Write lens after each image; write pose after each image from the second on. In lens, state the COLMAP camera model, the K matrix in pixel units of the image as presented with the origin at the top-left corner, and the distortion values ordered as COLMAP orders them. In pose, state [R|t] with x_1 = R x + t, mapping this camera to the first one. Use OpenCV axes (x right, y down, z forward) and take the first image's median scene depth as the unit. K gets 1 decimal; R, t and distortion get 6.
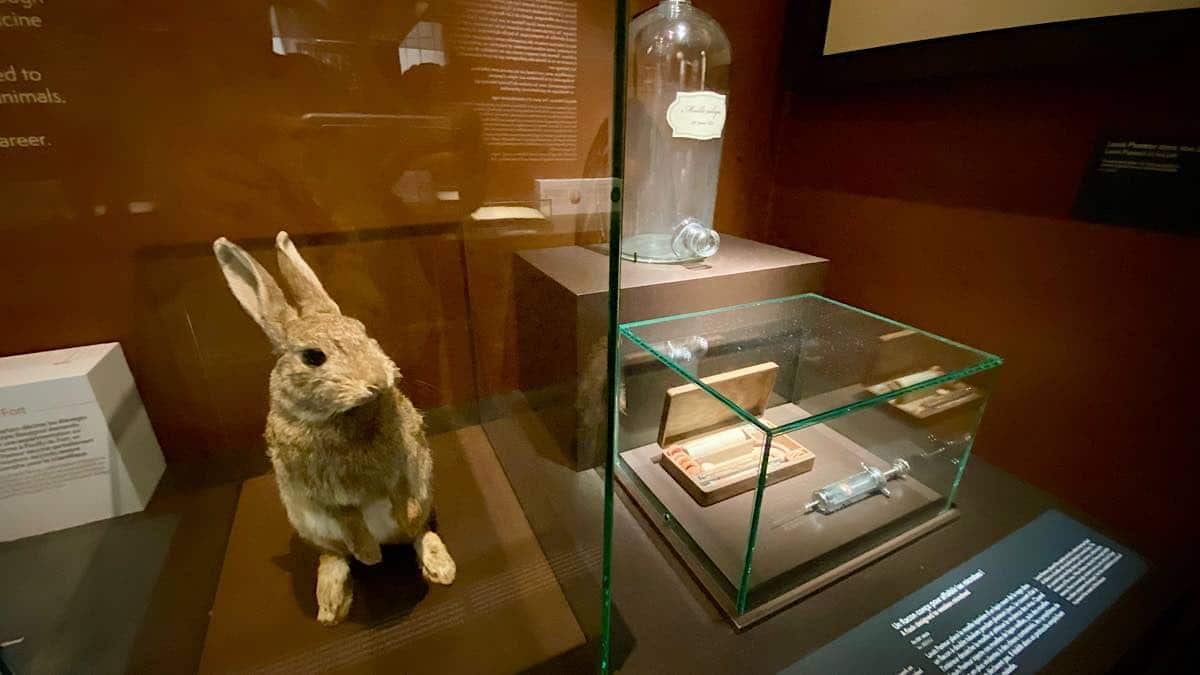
lens RADIAL K [[484.1, 0, 595.2], [0, 484.1, 332.5], [0, 0, 1]] dist [-0.001961, -0.000410]
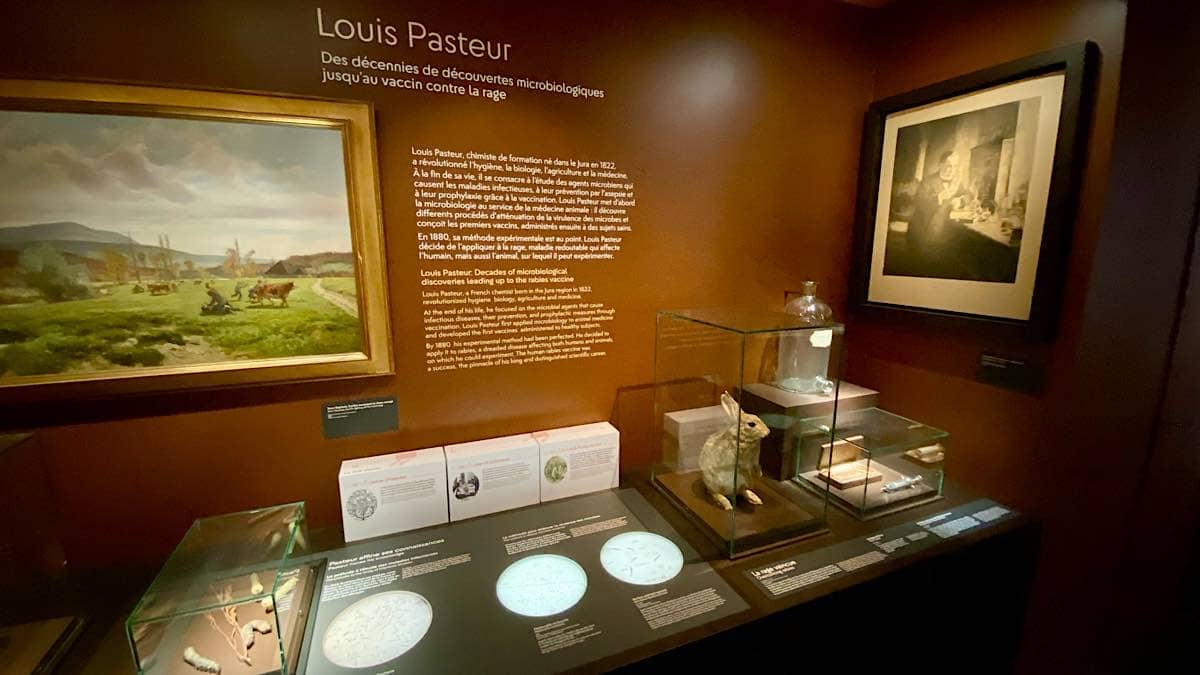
lens RADIAL K [[484.1, 0, 595.2], [0, 484.1, 332.5], [0, 0, 1]] dist [-0.001961, -0.000410]
pose [[0.997503, 0.003207, -0.070553, -0.834047], [-0.017875, 0.977908, -0.208270, 0.085394], [0.068326, 0.209012, 0.975523, -1.653497]]
